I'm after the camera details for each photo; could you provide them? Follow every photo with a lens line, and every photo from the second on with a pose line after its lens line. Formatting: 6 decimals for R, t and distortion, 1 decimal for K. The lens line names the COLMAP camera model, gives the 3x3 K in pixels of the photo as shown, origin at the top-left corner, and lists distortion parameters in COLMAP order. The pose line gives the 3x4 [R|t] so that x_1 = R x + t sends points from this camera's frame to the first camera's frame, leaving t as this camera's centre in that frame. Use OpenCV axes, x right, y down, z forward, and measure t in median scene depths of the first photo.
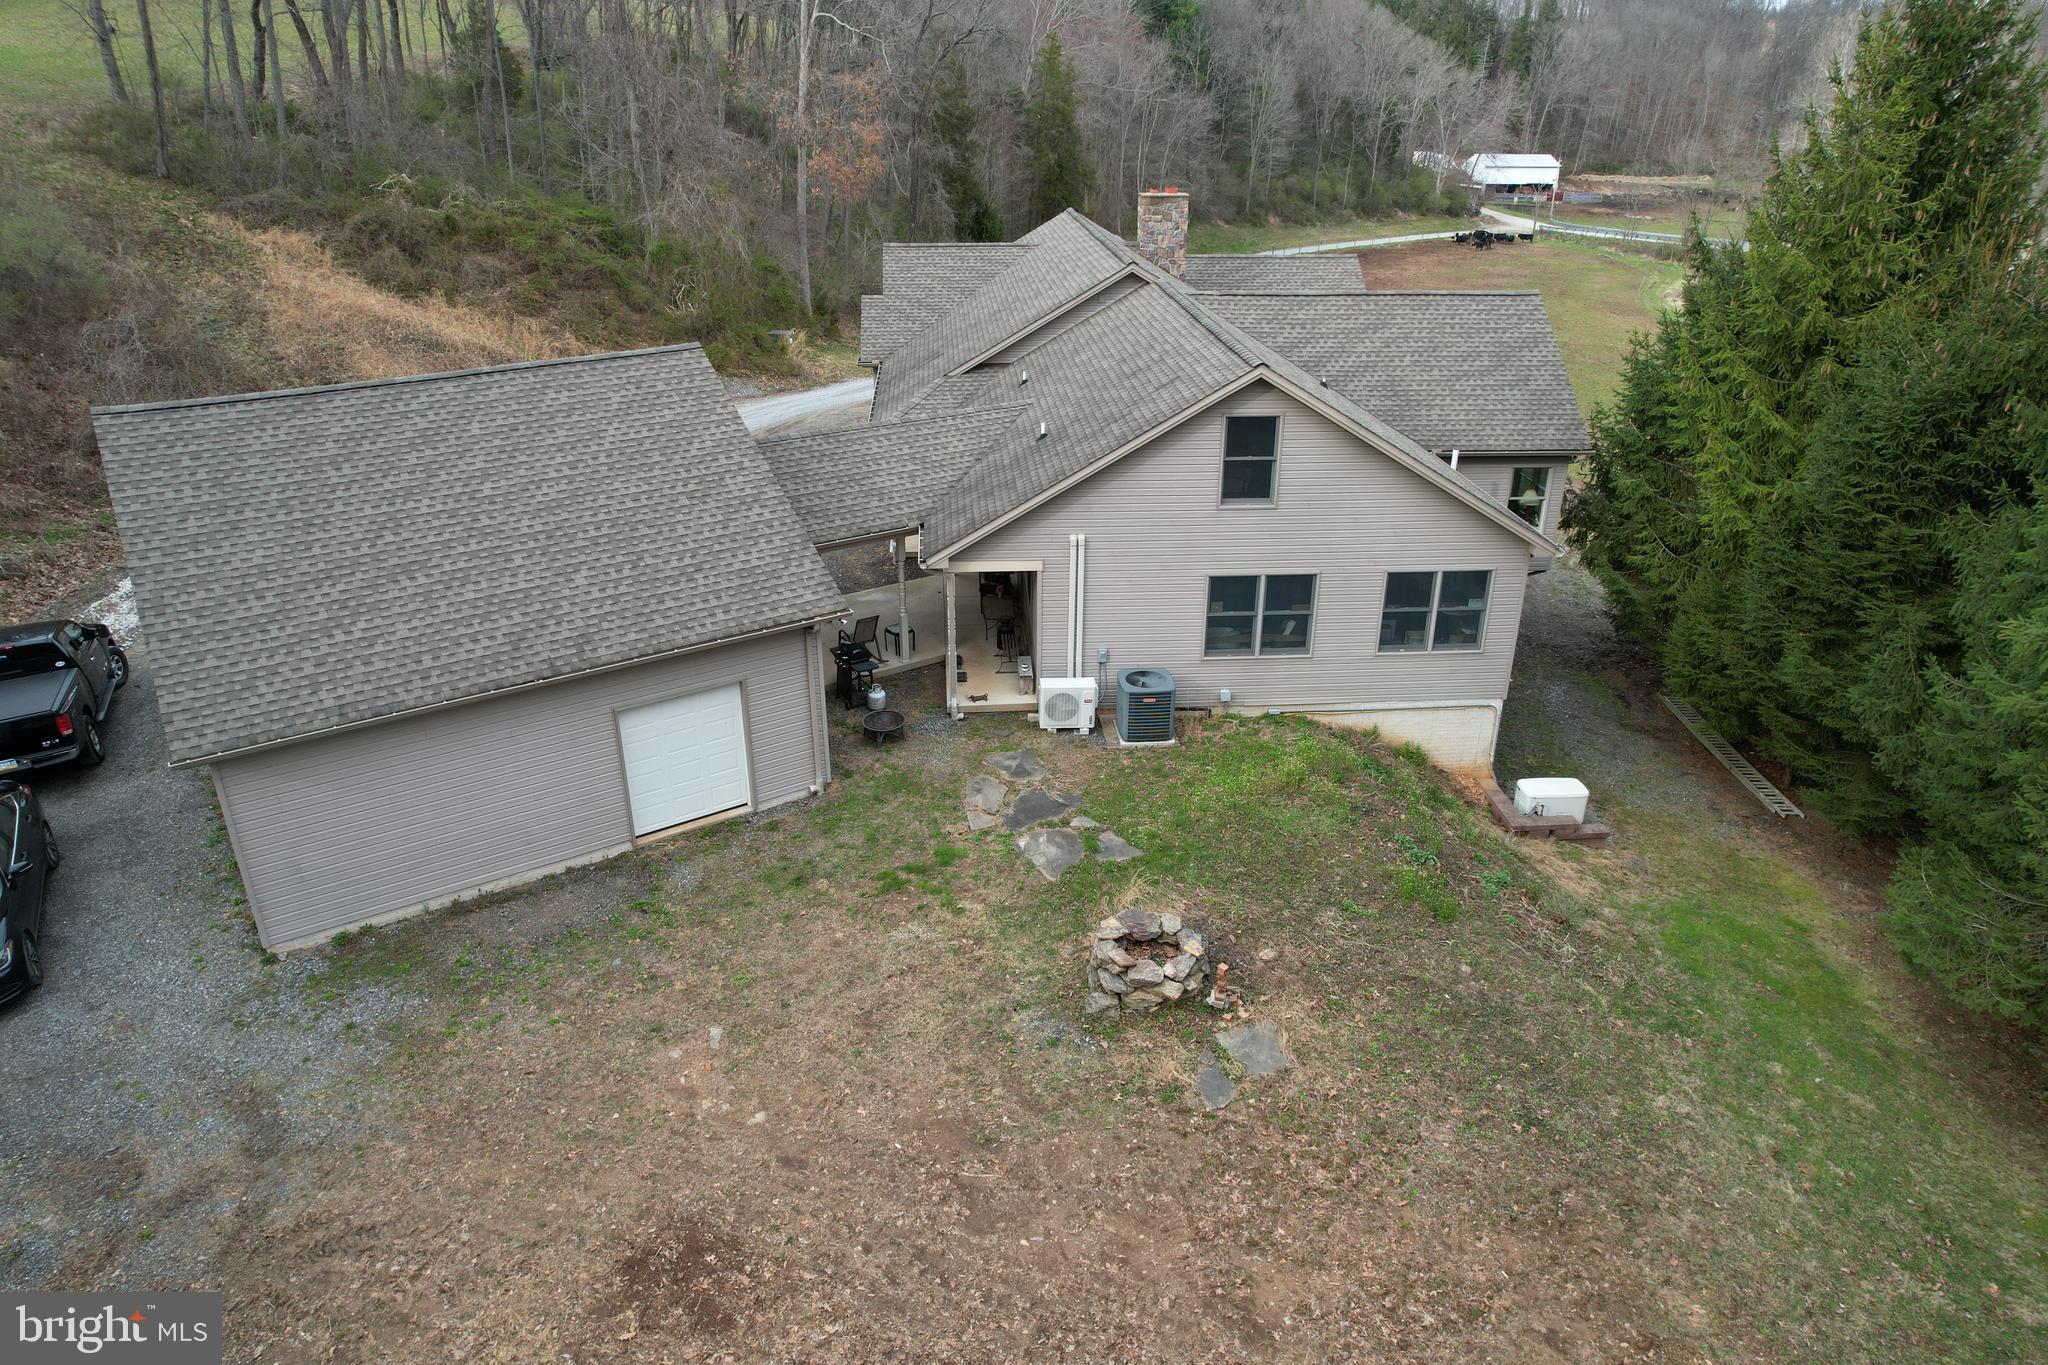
lens RADIAL K [[1311.4, 0, 1033.0], [0, 1311.4, 692.6], [0, 0, 1]] dist [-0.079967, 0.070596]
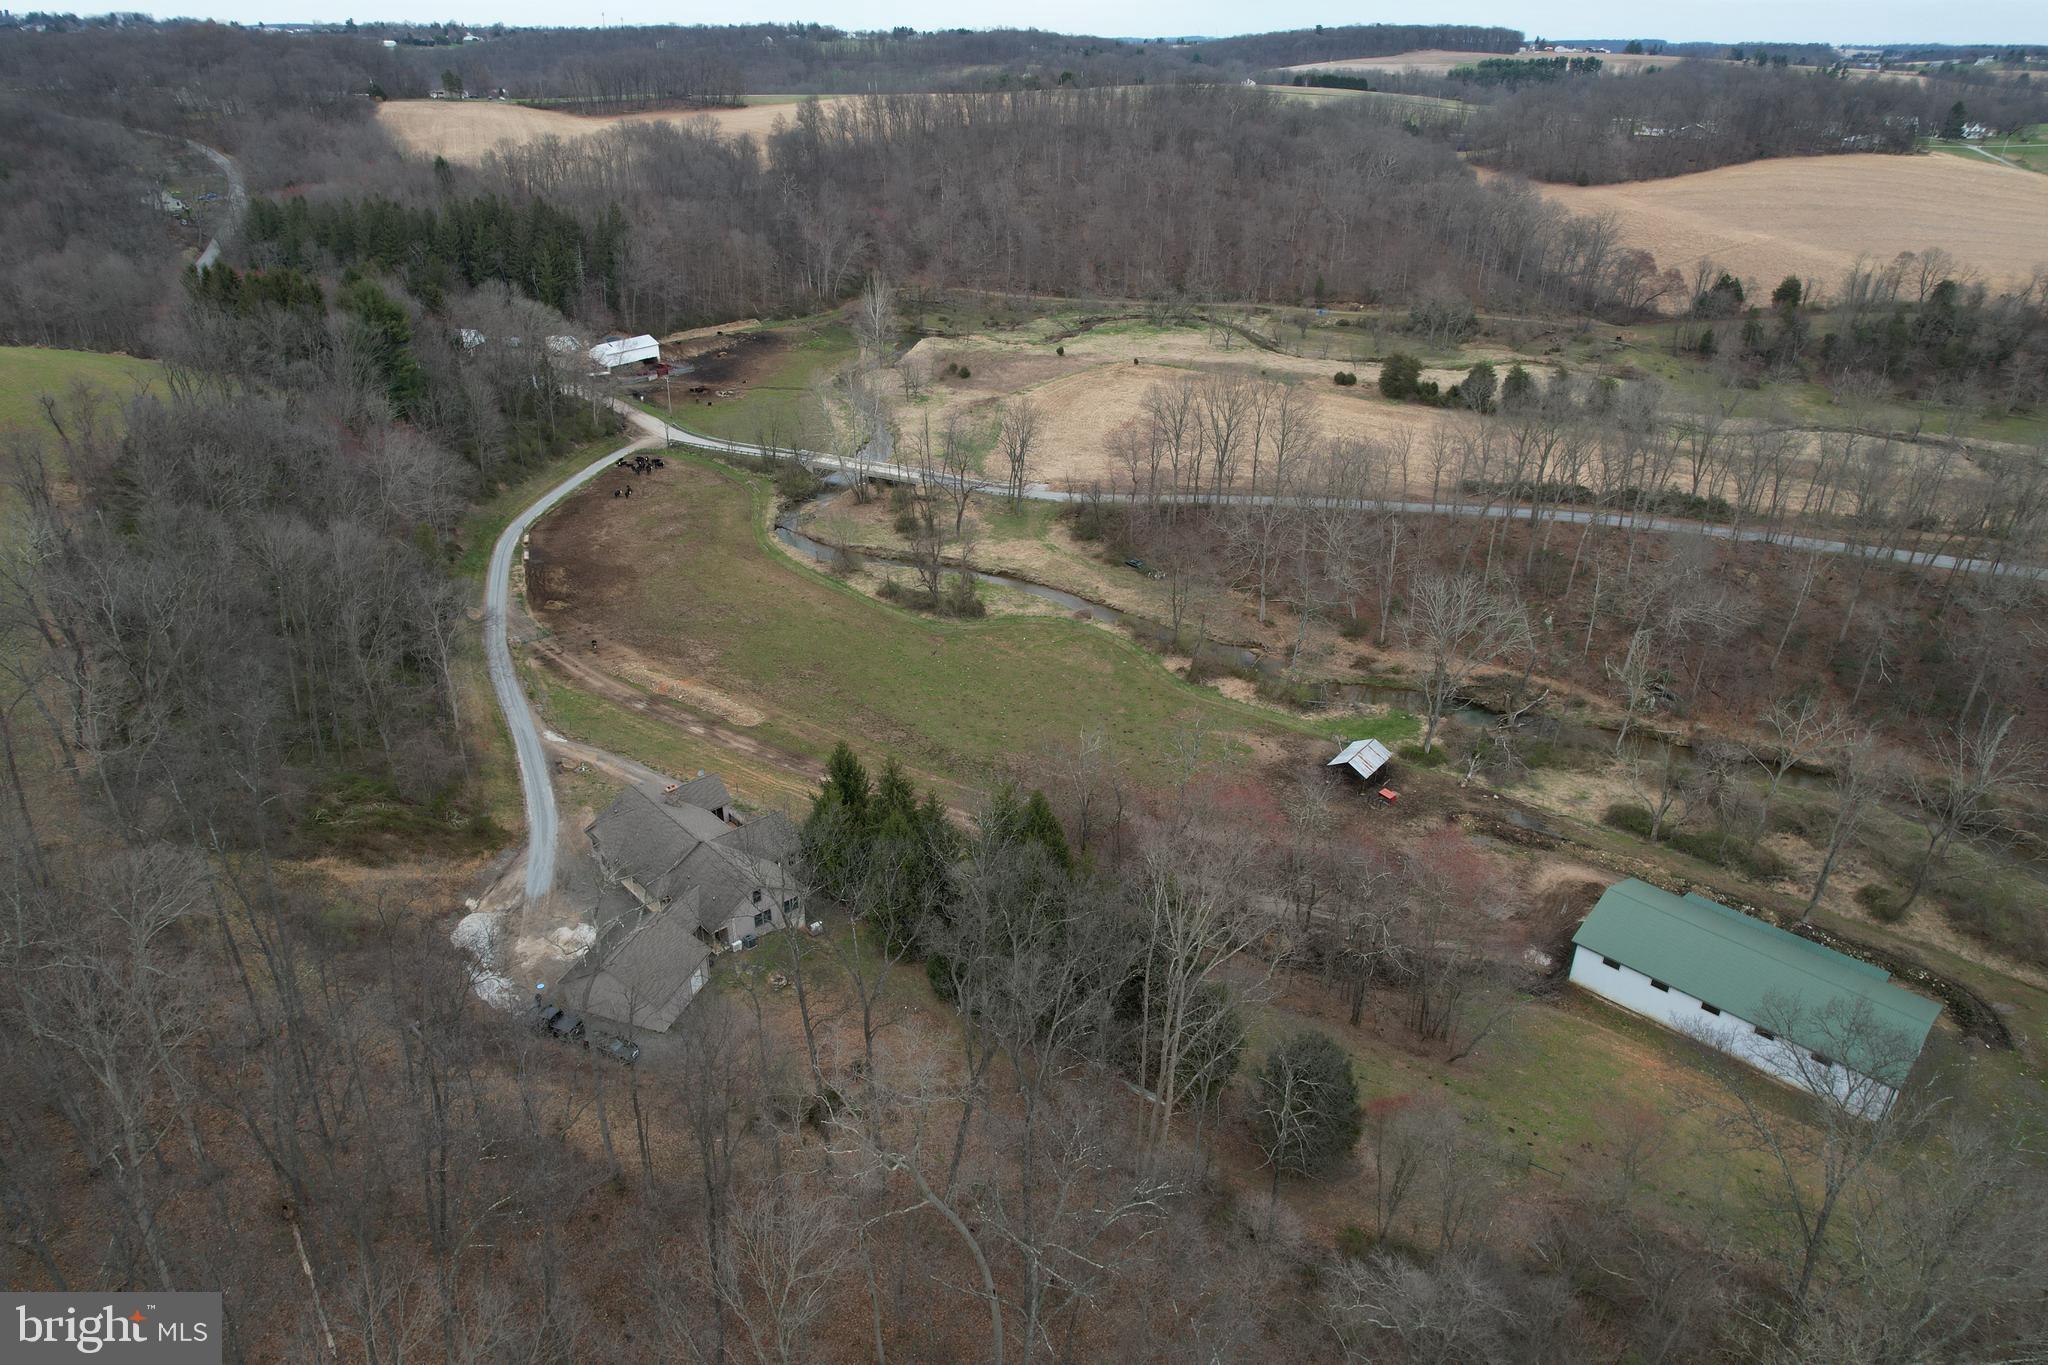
lens RADIAL K [[1311.4, 0, 1033.0], [0, 1311.4, 692.6], [0, 0, 1]] dist [-0.079967, 0.070596]
pose [[0.787378, -0.279185, 0.549629, -1.621994], [0.255363, 0.959193, 0.121399, -1.292474], [-0.561094, 0.044768, 0.826541, -4.077720]]
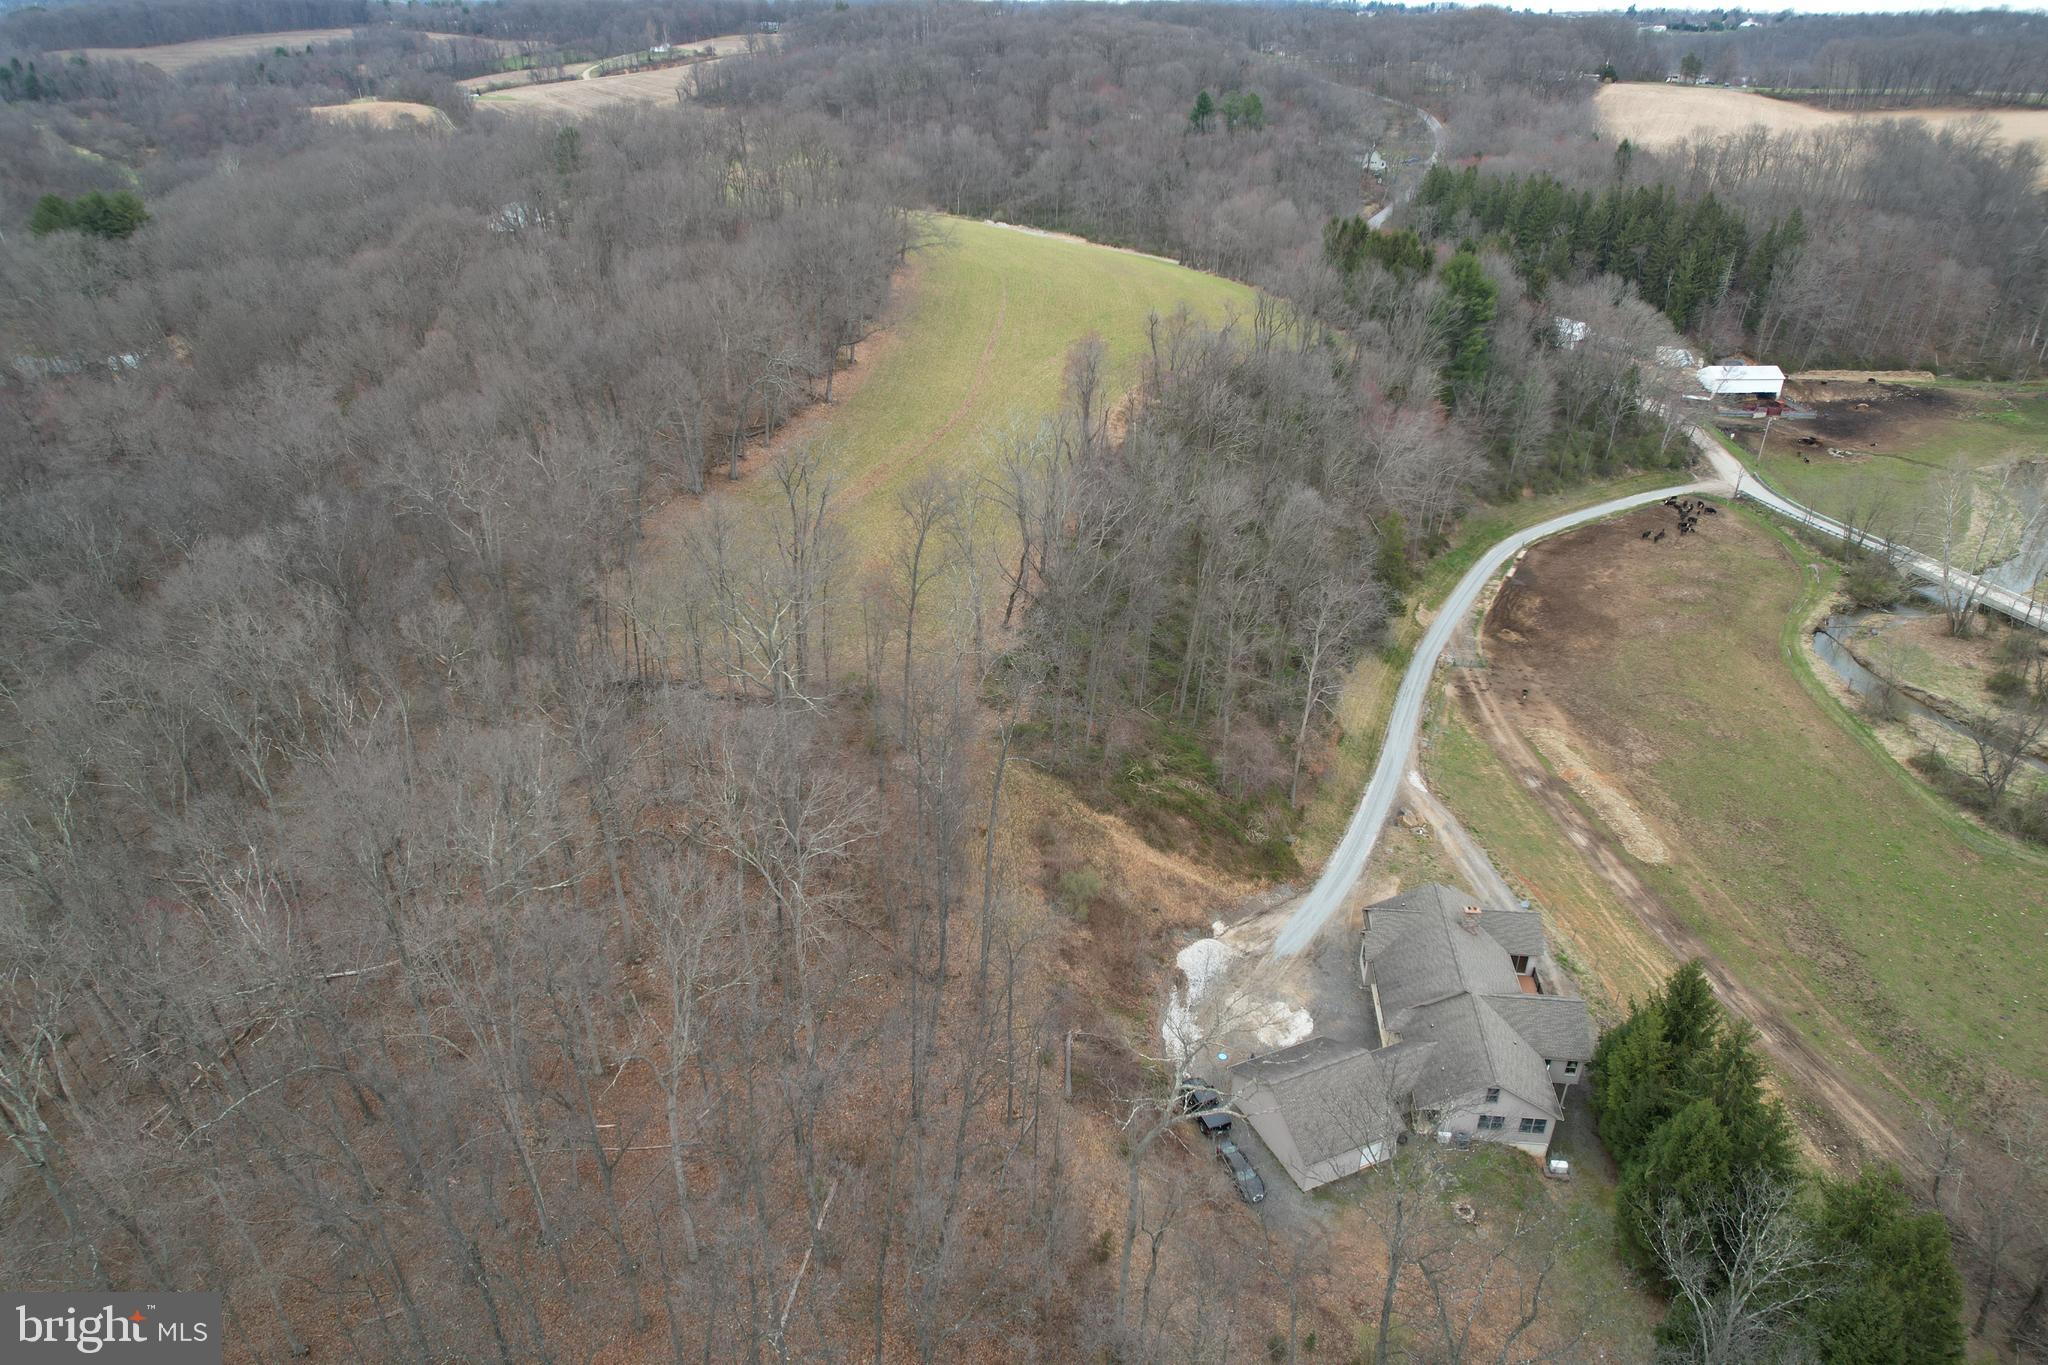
lens RADIAL K [[1311.4, 0, 1033.0], [0, 1311.4, 692.6], [0, 0, 1]] dist [-0.079967, 0.070596]
pose [[0.984661, 0.085404, -0.152146, -0.747609], [-0.077485, 0.995348, 0.057249, -1.513319], [0.156328, -0.044582, 0.986699, -3.215378]]
